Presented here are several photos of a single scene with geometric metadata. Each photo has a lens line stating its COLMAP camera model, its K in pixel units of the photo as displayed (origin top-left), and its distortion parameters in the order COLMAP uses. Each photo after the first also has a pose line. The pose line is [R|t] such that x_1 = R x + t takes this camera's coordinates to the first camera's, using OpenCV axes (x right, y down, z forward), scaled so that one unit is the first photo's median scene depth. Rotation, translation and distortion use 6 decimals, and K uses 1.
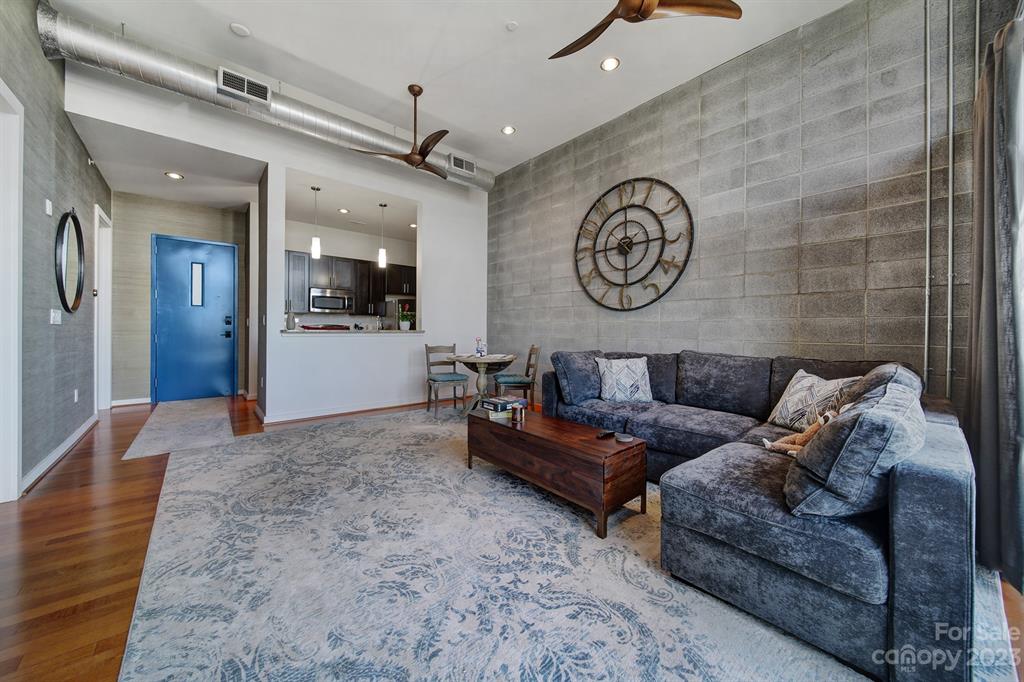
lens RADIAL K [[368.5, 0, 518.4], [0, 368.5, 331.2], [0, 0, 1]] dist [-0.001057, -0.000259]
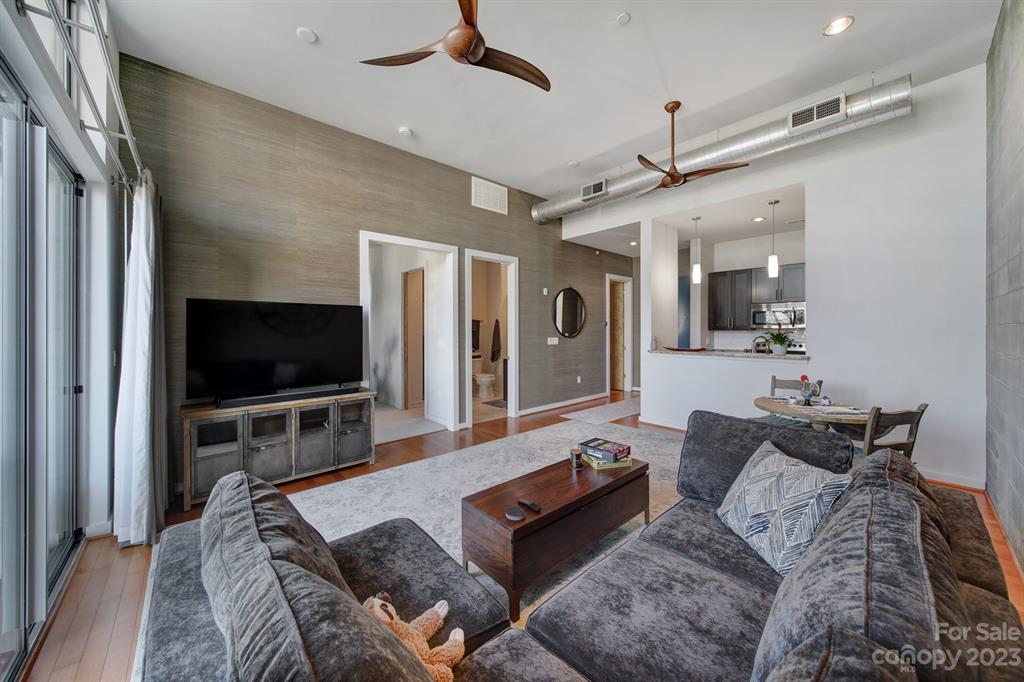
lens RADIAL K [[360.4, 0, 508.9], [0, 360.4, 335.7], [0, 0, 1]] dist [0.000007, -0.002197]
pose [[0.007323, 0.012199, -0.999899, 0.538653], [-0.001064, 0.999925, 0.012192, -0.062280], [0.999973, 0.000975, 0.007335, 0.476552]]
